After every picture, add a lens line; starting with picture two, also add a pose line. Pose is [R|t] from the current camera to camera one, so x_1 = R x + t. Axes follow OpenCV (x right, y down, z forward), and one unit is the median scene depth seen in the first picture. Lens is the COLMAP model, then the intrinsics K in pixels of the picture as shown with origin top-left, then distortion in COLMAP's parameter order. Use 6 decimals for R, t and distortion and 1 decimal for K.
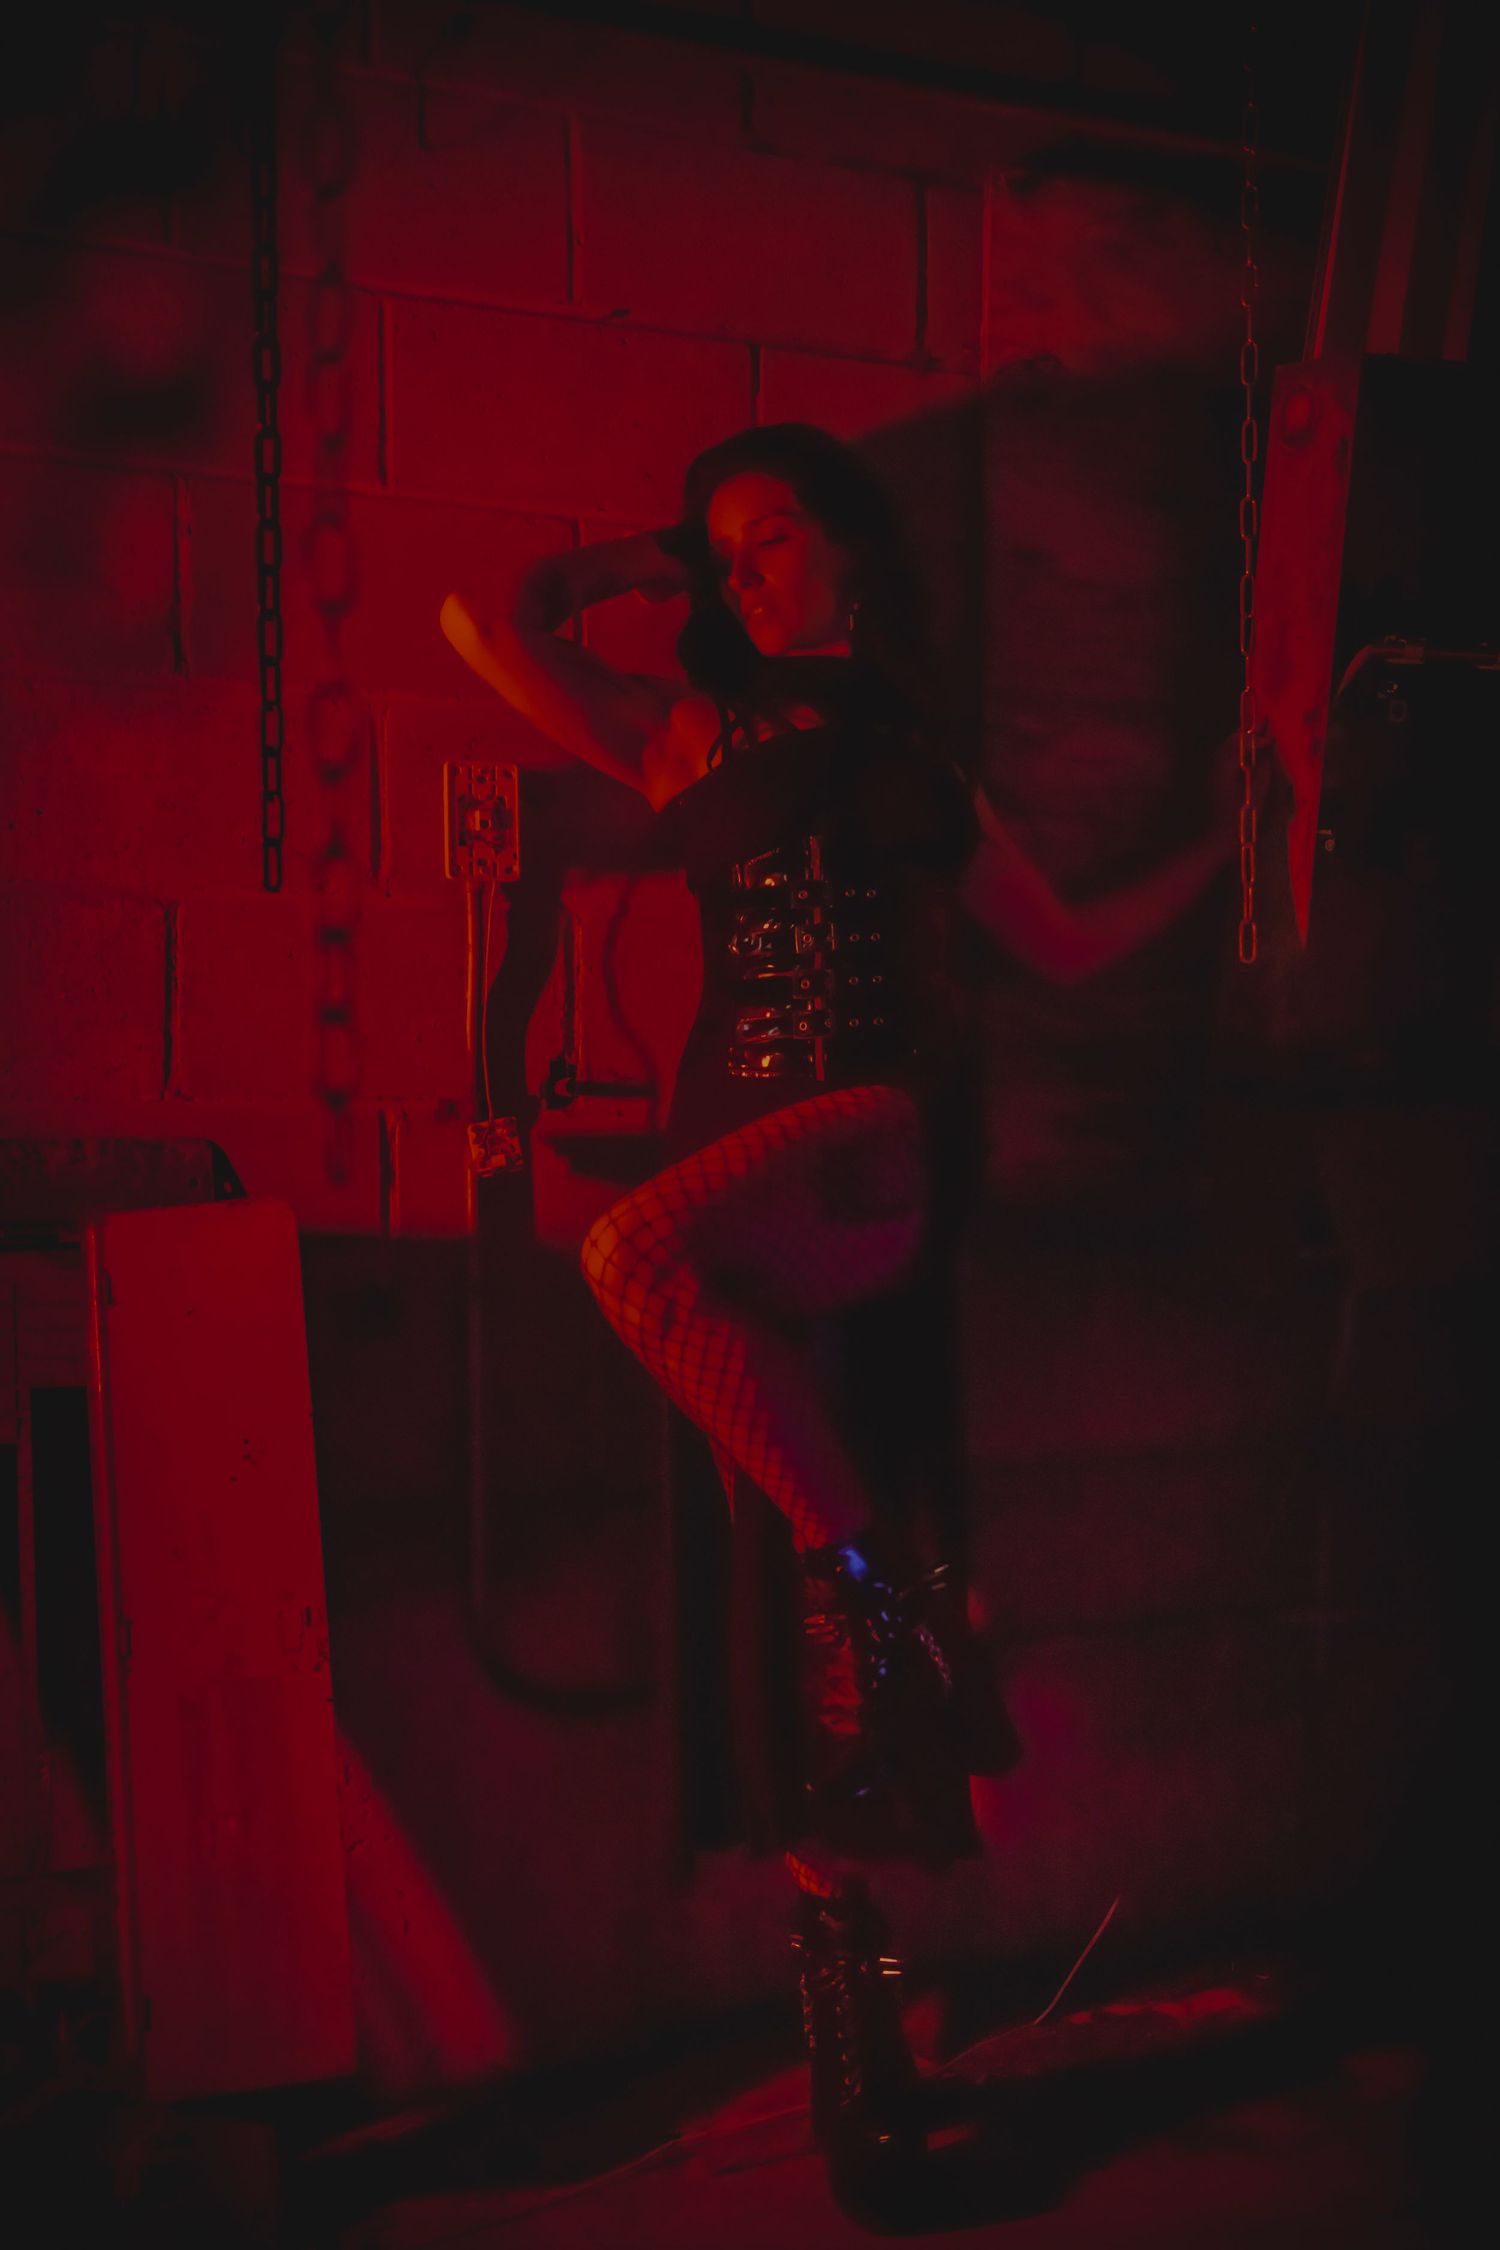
lens RADIAL K [[2347.3, 0, 740.6], [0, 2347.3, 1104.4], [0, 0, 1]] dist [0.075981, 0.000000]
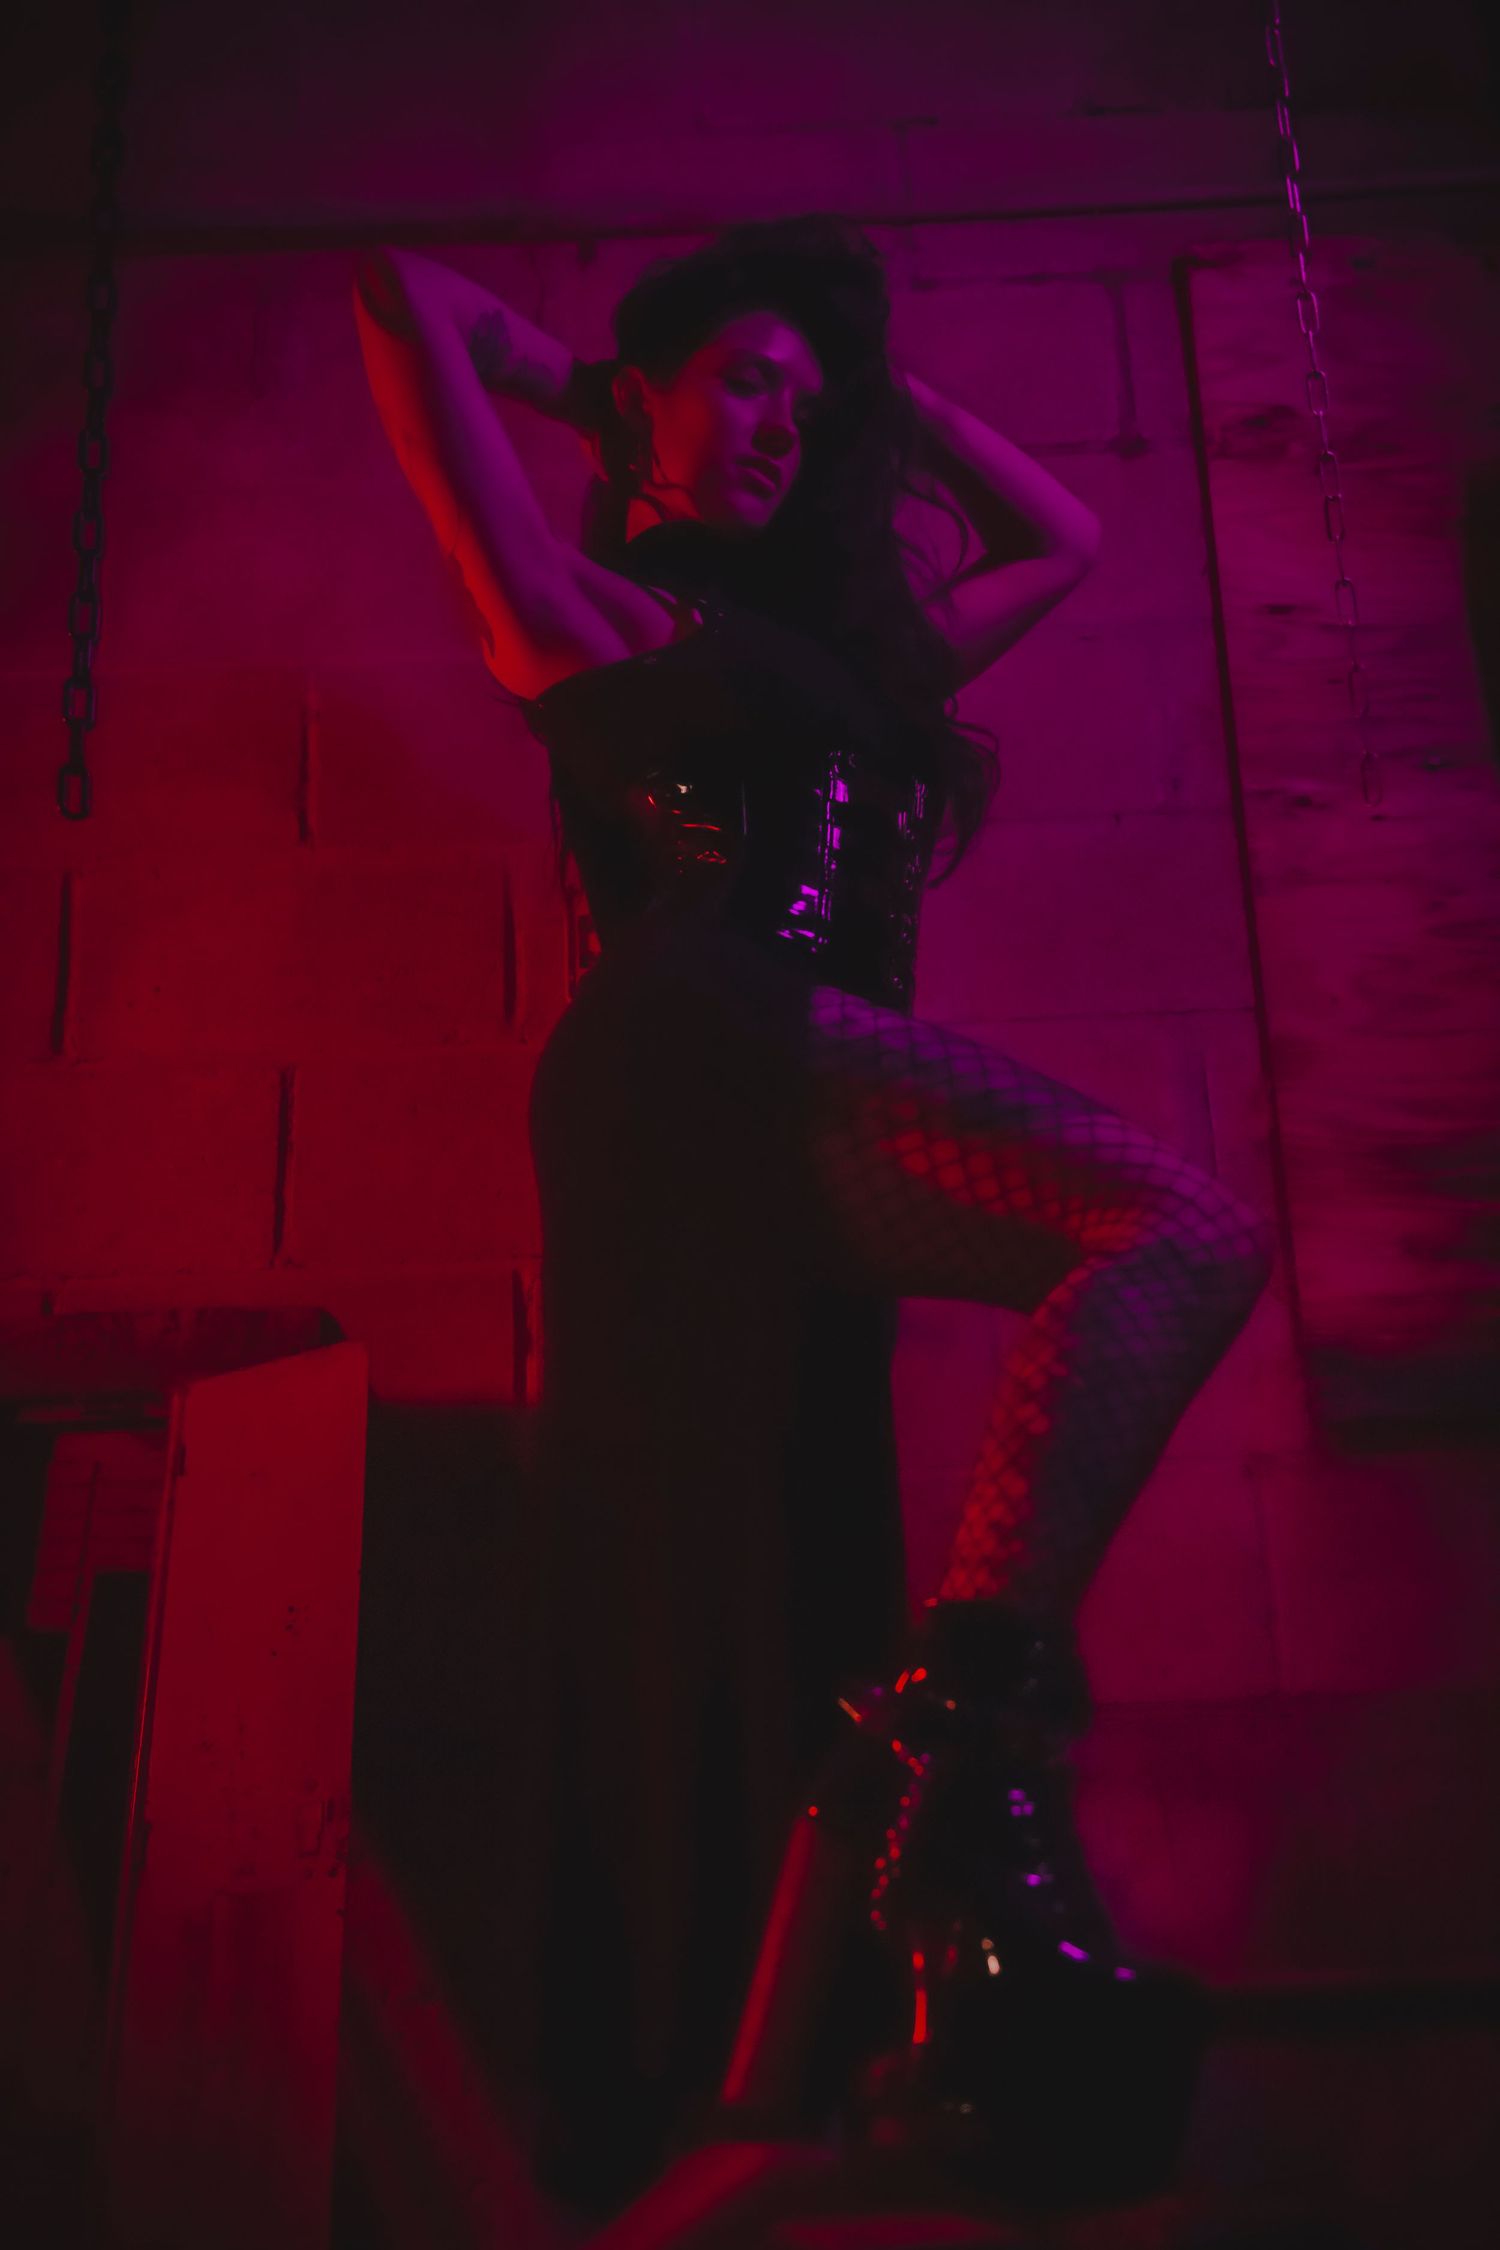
lens RADIAL K [[2347.3, 0, 714.2], [0, 2347.3, 1104.5], [0, 0, 1]] dist [0.075981, 0.000000]
pose [[0.904820, -0.171563, -0.389700, 0.267951], [0.031003, 0.939349, -0.341559, 0.247835], [0.424663, 0.296968, 0.855261, 0.267012]]
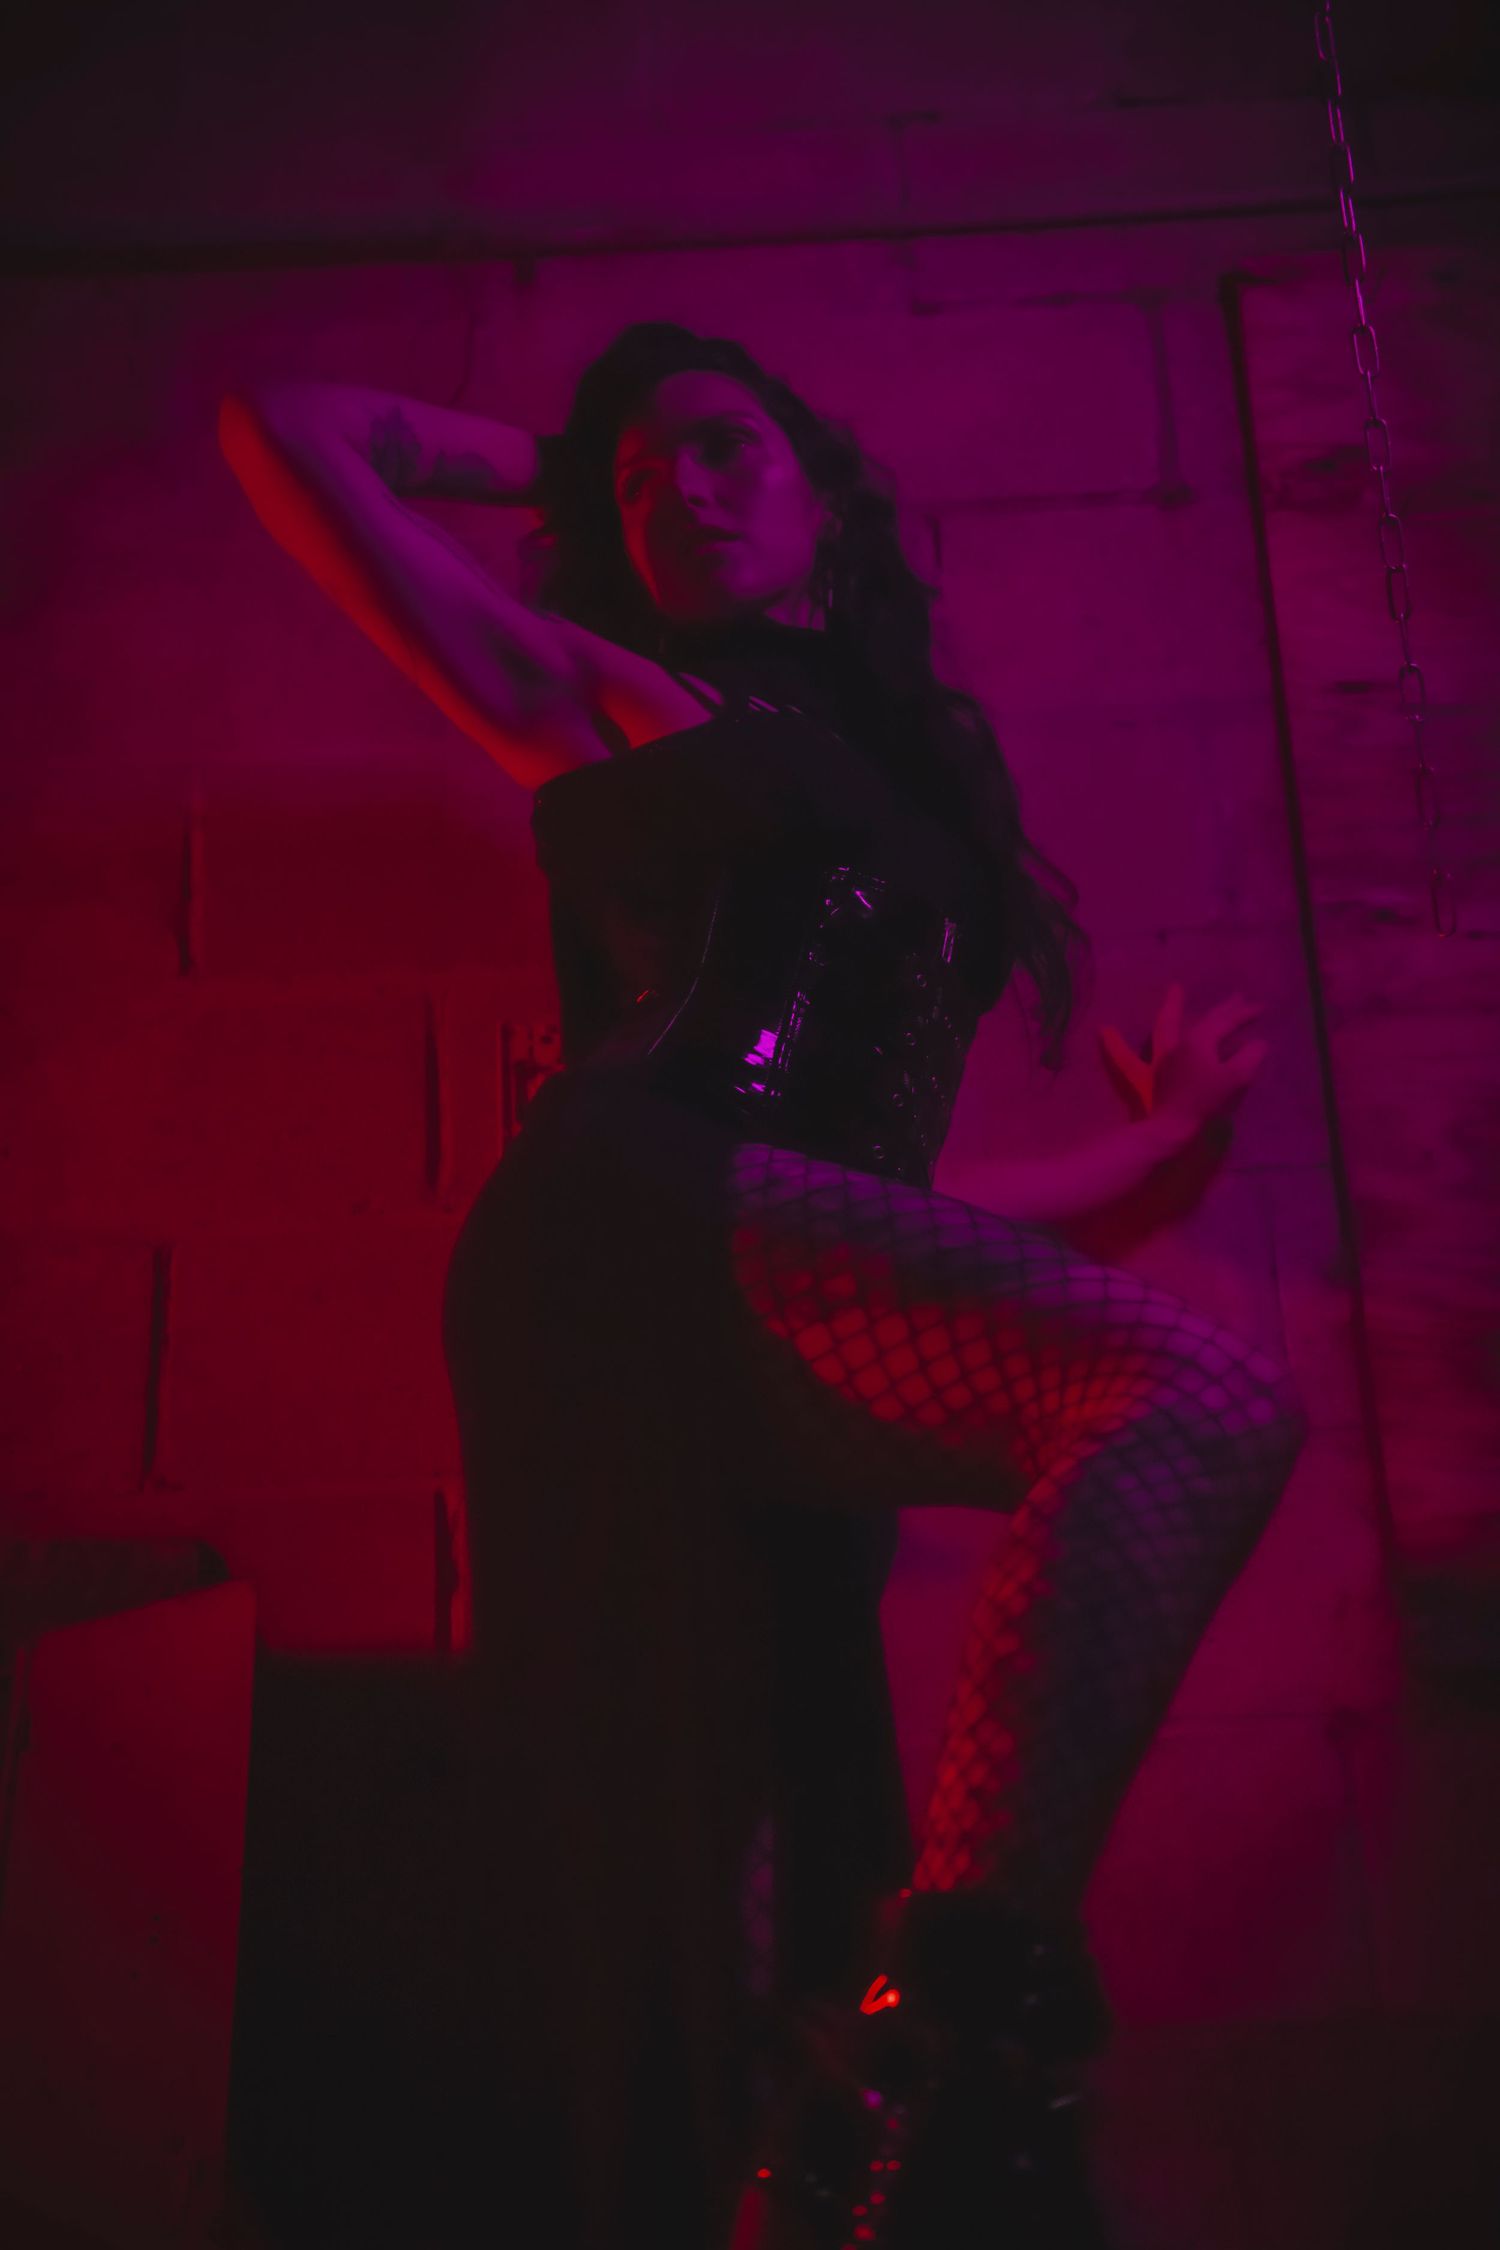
lens RADIAL K [[2989.3, 0, 725.2], [0, 2989.3, 1058.9], [0, 0, 1]] dist [0.198812, 0.000000]
pose [[0.902246, -0.206425, -0.378603, 0.306549], [0.037627, 0.912317, -0.407752, 0.264107], [0.429576, 0.353647, 0.830902, 0.225646]]
